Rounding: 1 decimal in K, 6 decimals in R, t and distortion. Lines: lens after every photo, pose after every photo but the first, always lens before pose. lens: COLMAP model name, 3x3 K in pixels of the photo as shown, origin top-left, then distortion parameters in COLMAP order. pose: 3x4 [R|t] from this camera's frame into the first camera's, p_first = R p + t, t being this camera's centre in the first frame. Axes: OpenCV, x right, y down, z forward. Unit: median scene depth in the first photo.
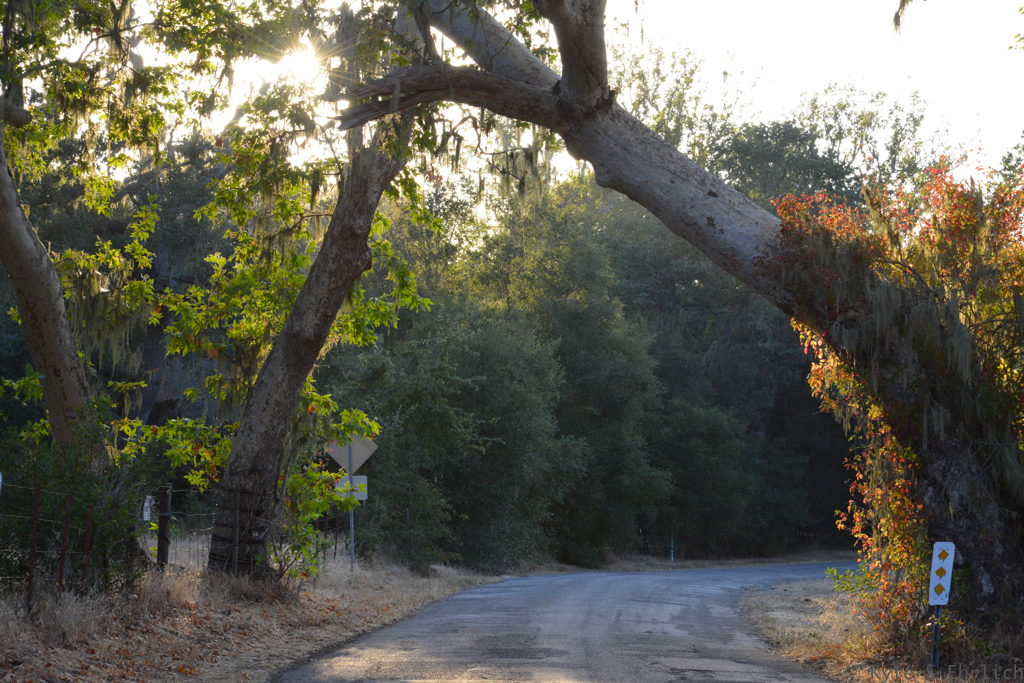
lens RADIAL K [[2794.0, 0, 514.7], [0, 2794.0, 343.9], [0, 0, 1]] dist [0.037535, 0.507126]
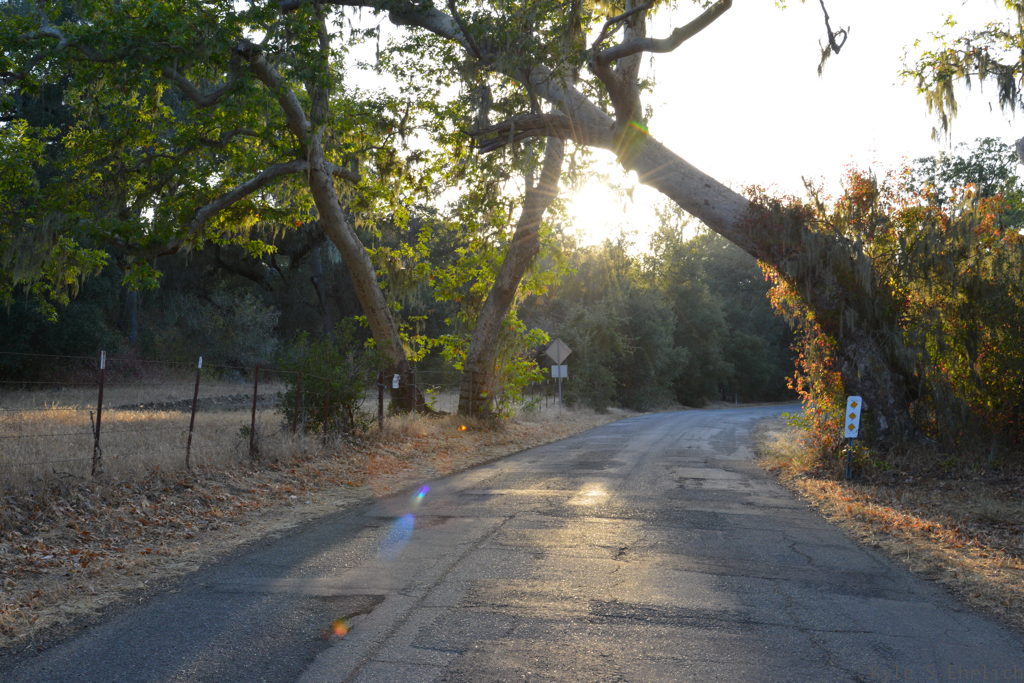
lens RADIAL K [[1127.8, 0, 517.0], [0, 1127.8, 341.0], [0, 0, 1]] dist [-0.025983, 0.036692]
pose [[0.989273, -0.017266, -0.145051, 0.041177], [0.020402, 0.999589, 0.020158, 0.016588], [0.144644, -0.022901, 0.989219, 0.247573]]
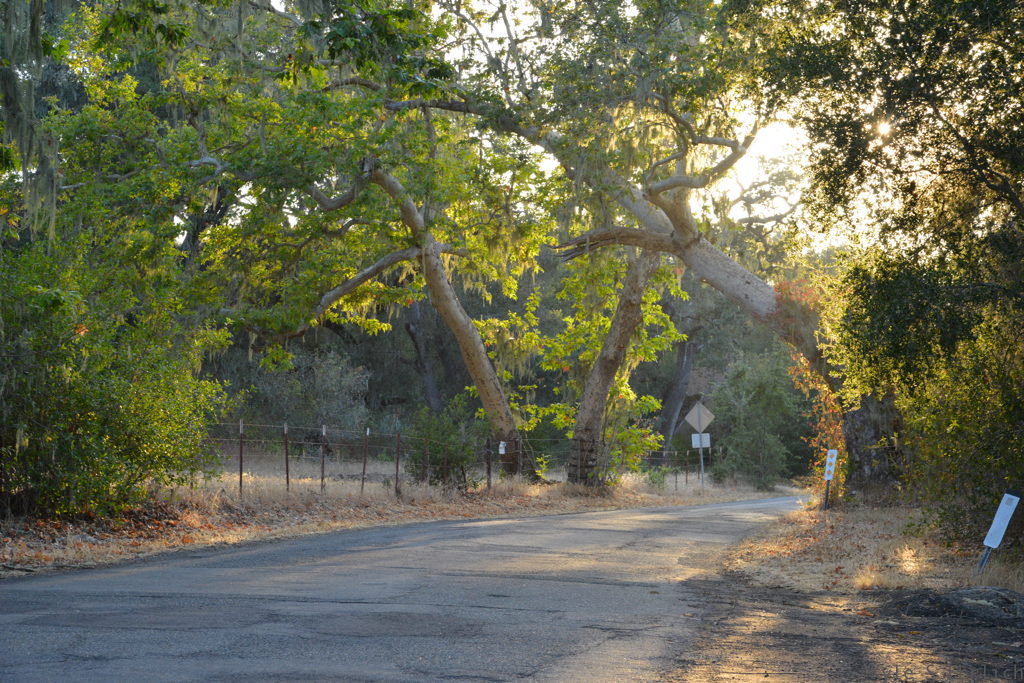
lens RADIAL K [[2018.6, 0, 514.7], [0, 2018.6, 347.1], [0, 0, 1]] dist [0.002024, 0.075728]
pose [[0.964958, -0.041872, -0.259044, 0.214951], [0.040967, 0.999121, -0.008896, -0.000814], [0.259188, -0.002028, 0.965825, -0.341636]]
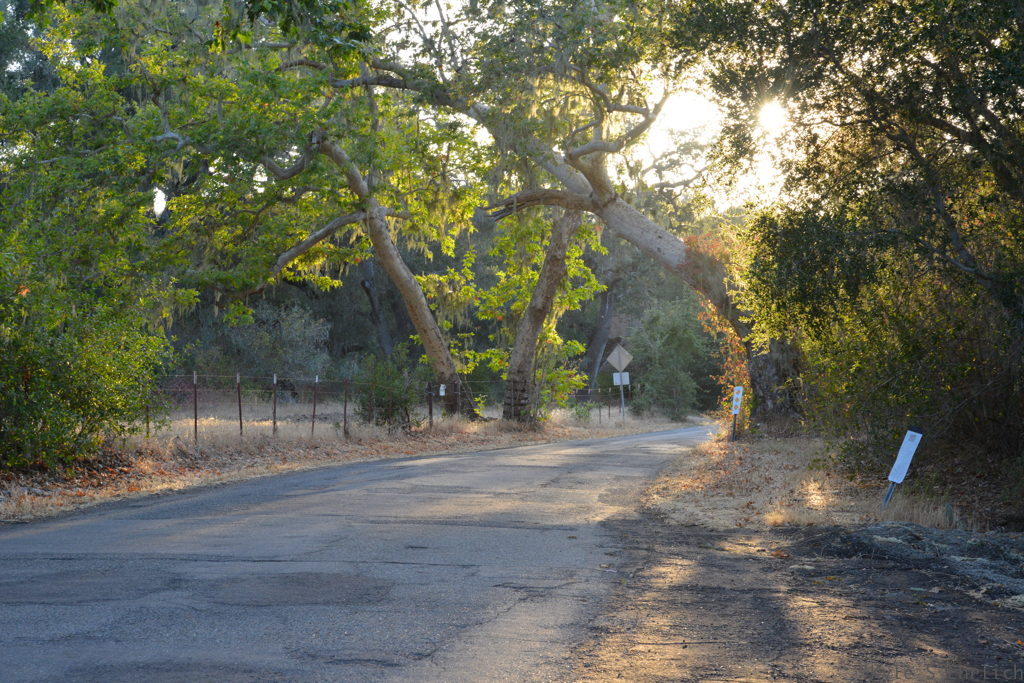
lens RADIAL K [[1723.9, 0, 509.5], [0, 1723.9, 344.2], [0, 0, 1]] dist [-0.004175, 0.049981]
pose [[0.970655, -0.054049, -0.234325, 0.206440], [0.060082, 0.998019, 0.018678, -0.000881], [0.232851, -0.032209, 0.971979, -0.282060]]
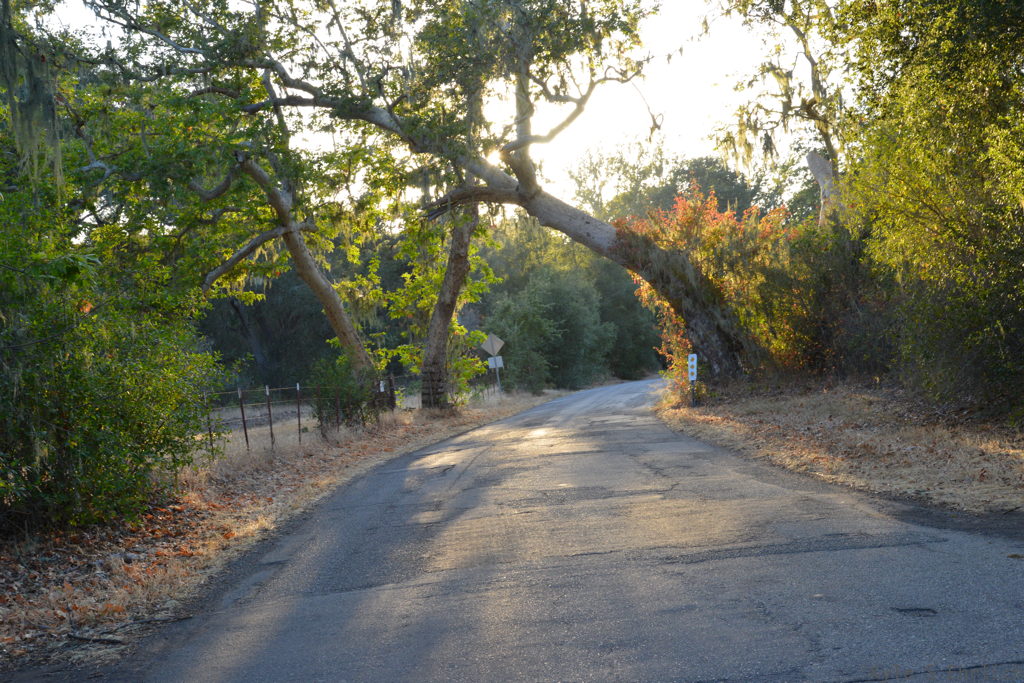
lens RADIAL K [[1366.0, 0, 514.9], [0, 1366.0, 340.6], [0, 0, 1]] dist [-0.015328, 0.037072]
pose [[0.985605, -0.146846, -0.083778, 0.069967], [0.150287, 0.987975, 0.036330, -0.004580], [0.077436, -0.048398, 0.995822, -0.127781]]
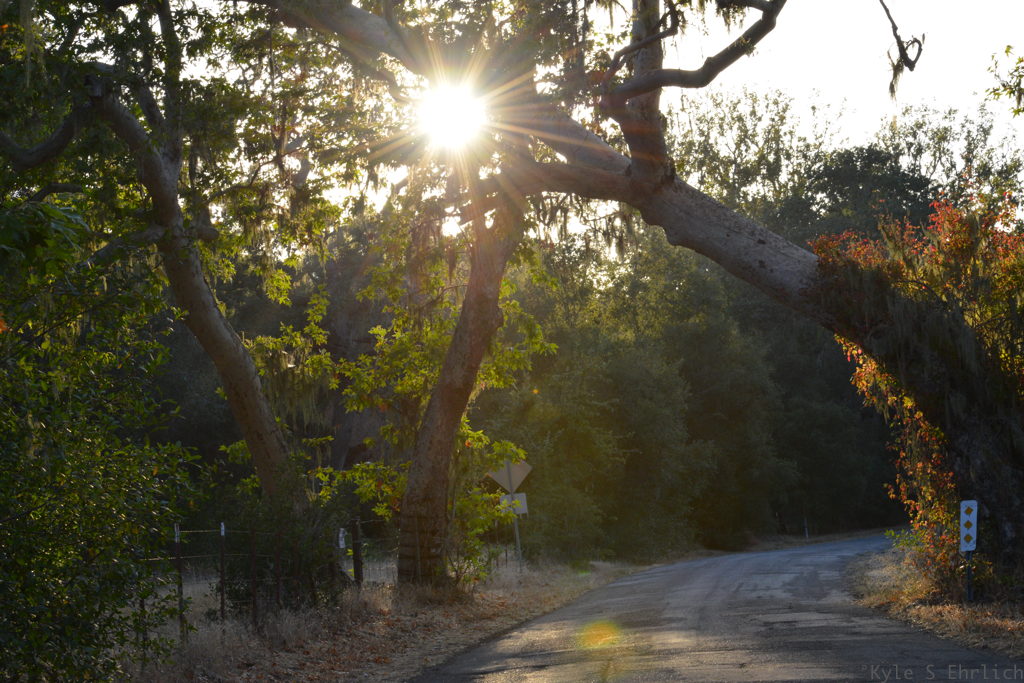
lens RADIAL K [[2486.0, 0, 513.9], [0, 2486.0, 355.4], [0, 0, 1]] dist [0.029121, 0.404042]
pose [[0.992513, -0.106365, -0.060042, 0.016942], [0.106072, 0.994326, -0.008065, -0.004488], [0.060560, 0.001636, 0.998163, -0.087502]]
